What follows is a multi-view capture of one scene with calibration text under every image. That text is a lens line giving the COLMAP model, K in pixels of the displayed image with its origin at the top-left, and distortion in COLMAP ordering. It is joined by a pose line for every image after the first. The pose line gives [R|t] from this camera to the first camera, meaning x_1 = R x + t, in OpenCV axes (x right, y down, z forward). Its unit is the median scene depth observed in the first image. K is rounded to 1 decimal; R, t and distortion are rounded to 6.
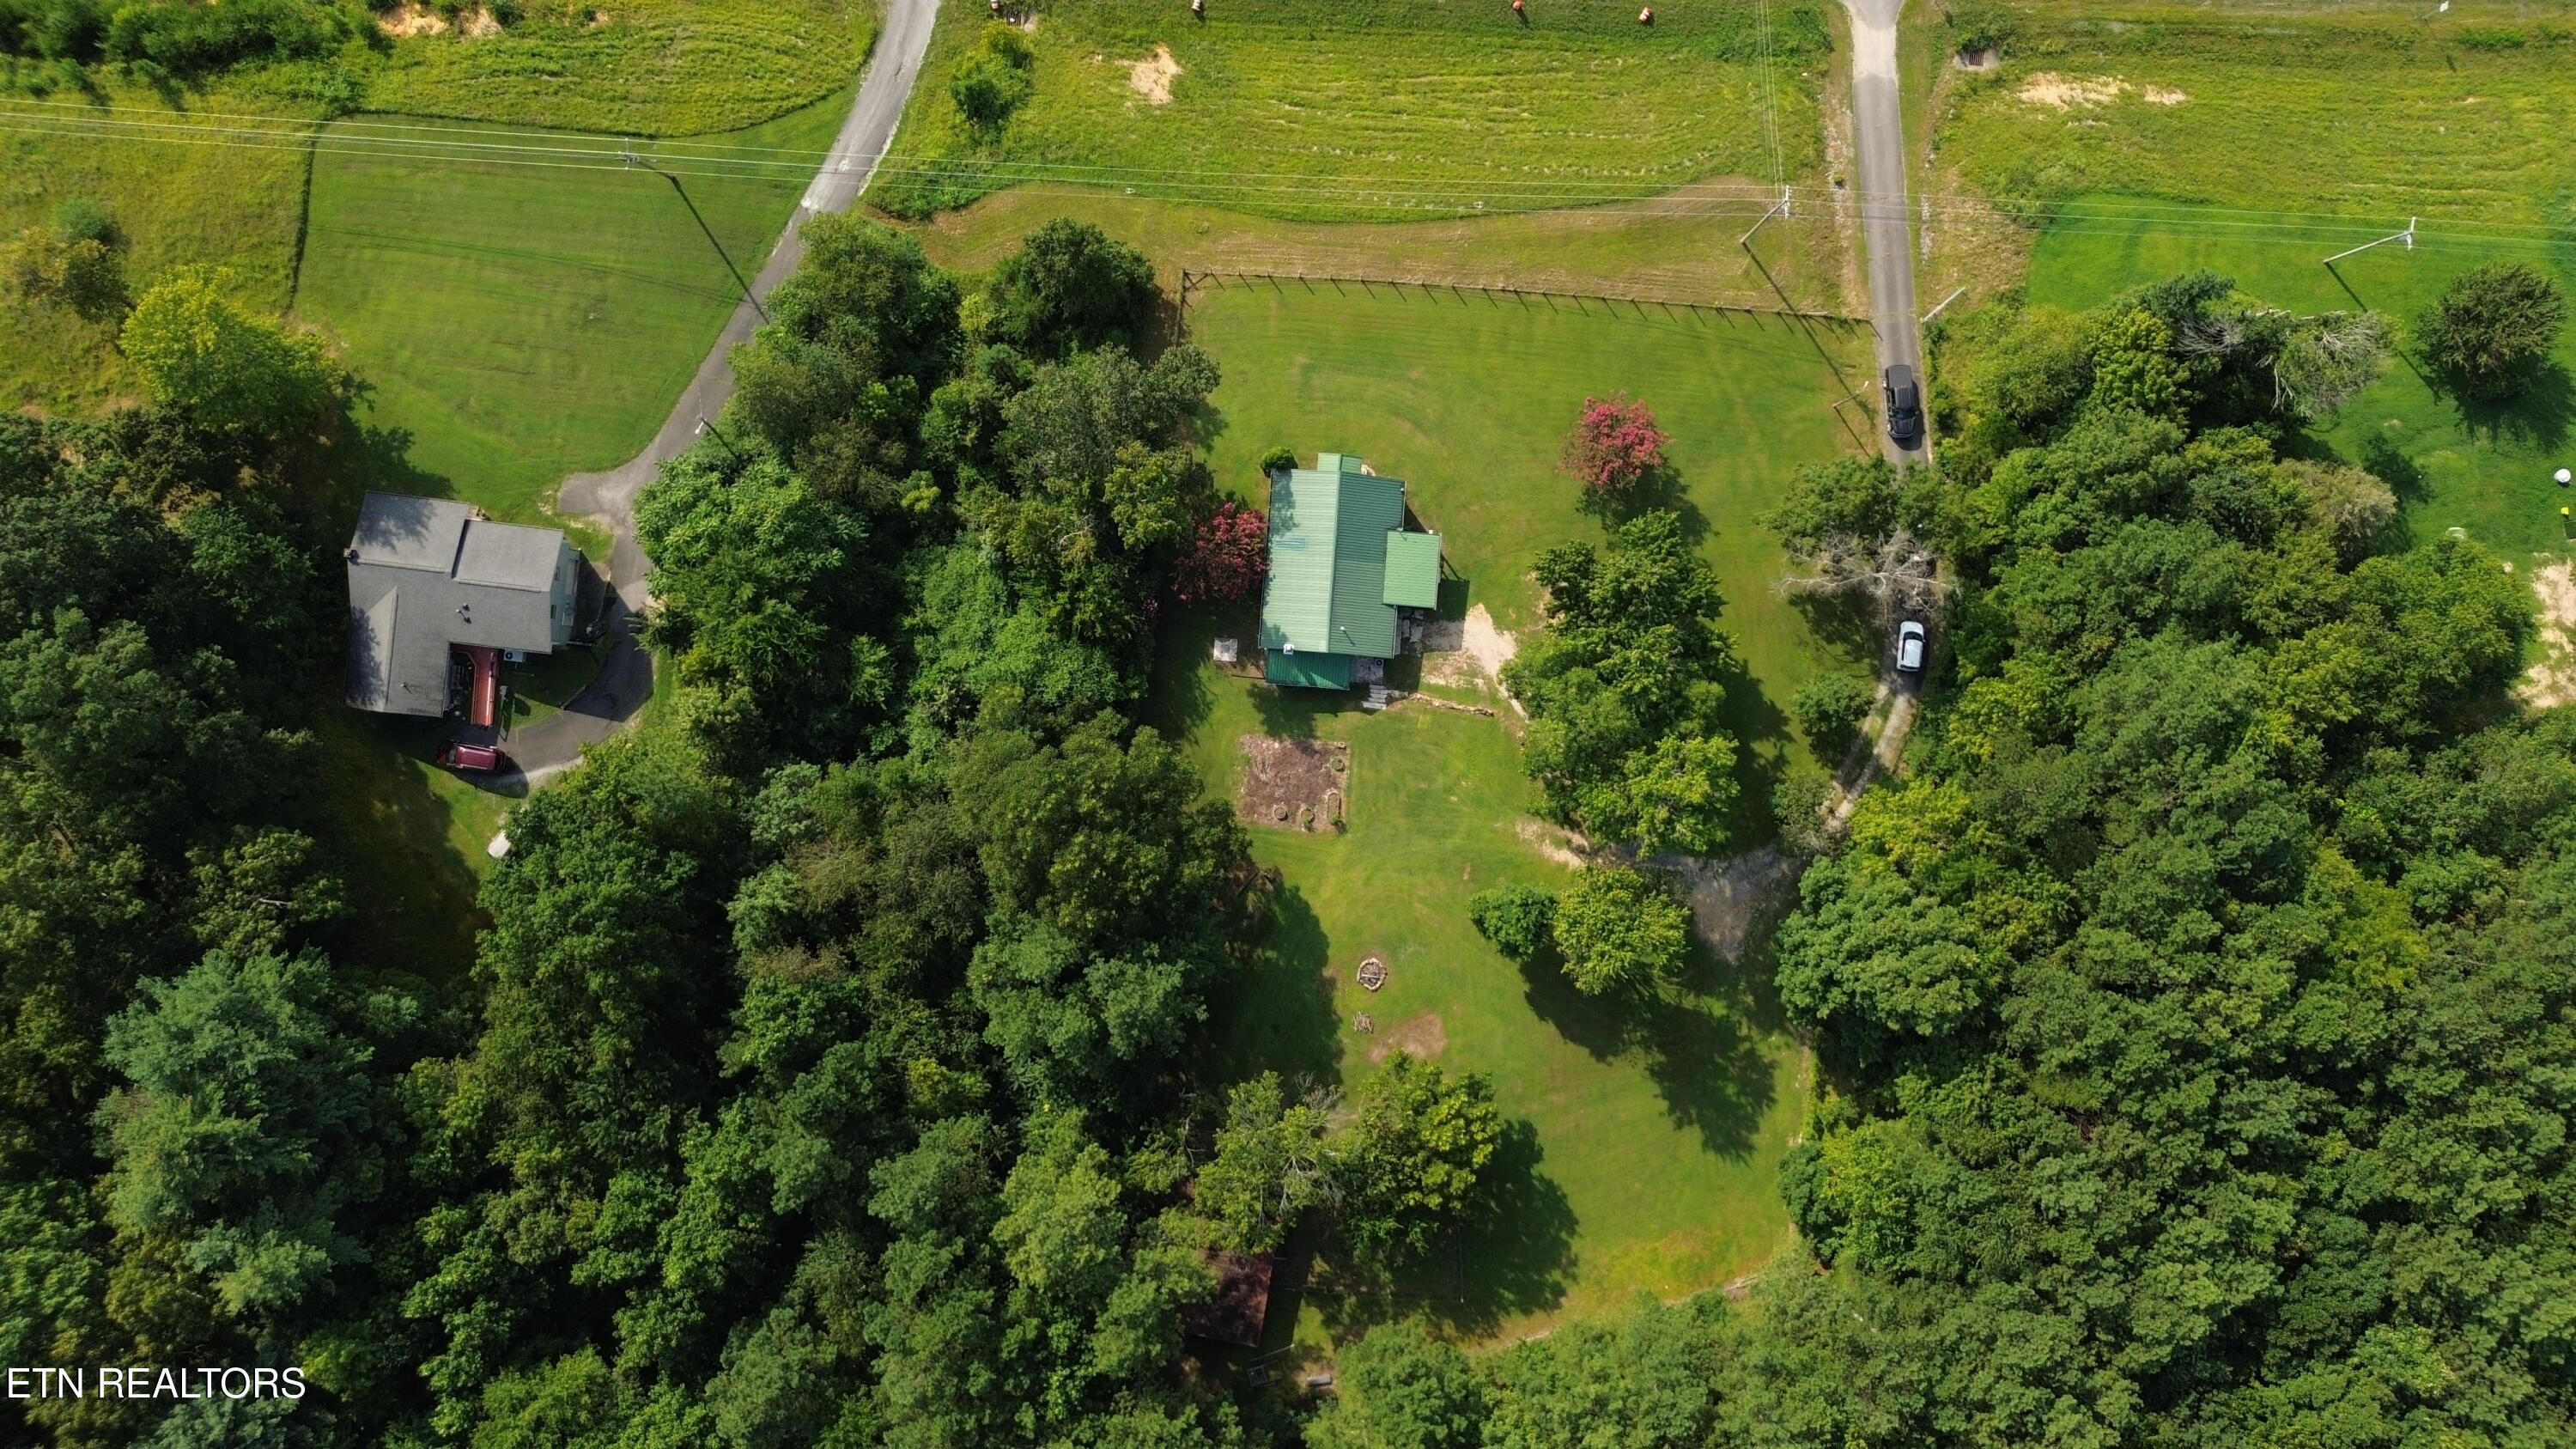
lens RADIAL K [[1812.8, 0, 1276.4], [0, 1812.8, 726.6], [0, 0, 1]] dist [0.050551, -0.039275]
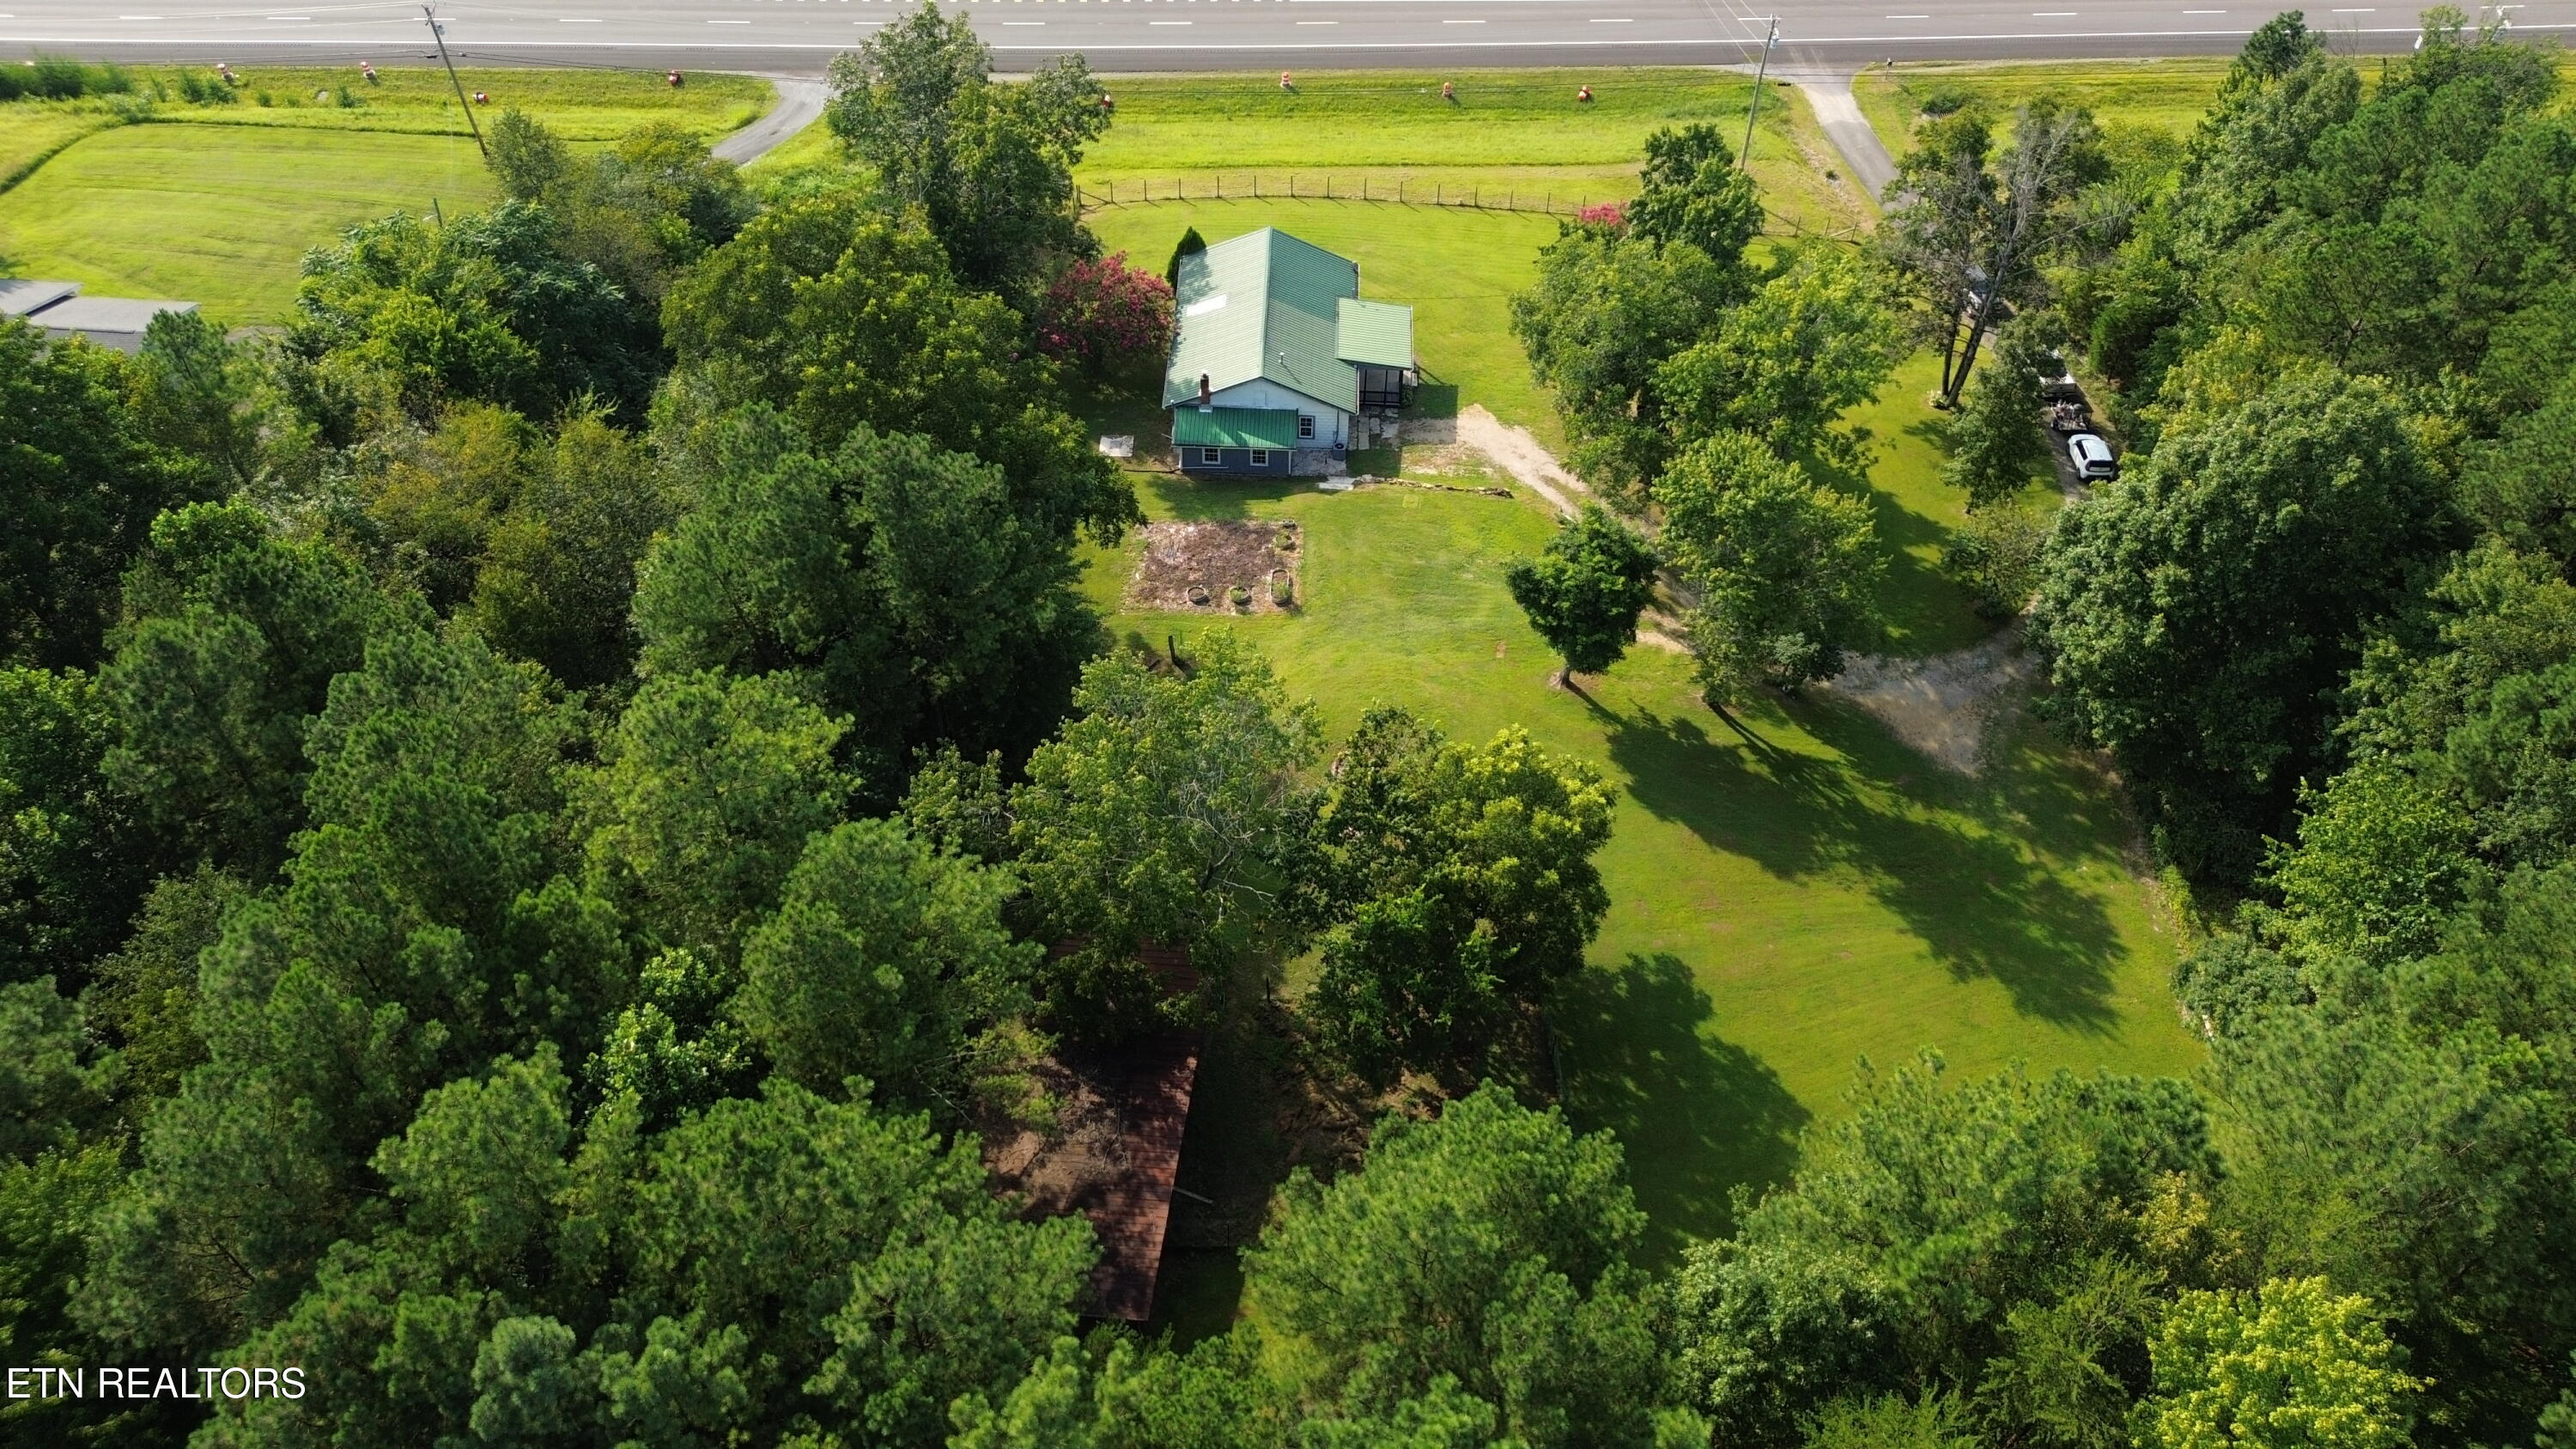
lens RADIAL K [[1812.8, 0, 1282.5], [0, 1812.8, 716.6], [0, 0, 1]] dist [0.050551, -0.039275]
pose [[0.999209, -0.033468, 0.021479, 0.017047], [0.039241, 0.742185, -0.669045, 0.506385], [0.006450, 0.669359, 0.742911, 0.556081]]
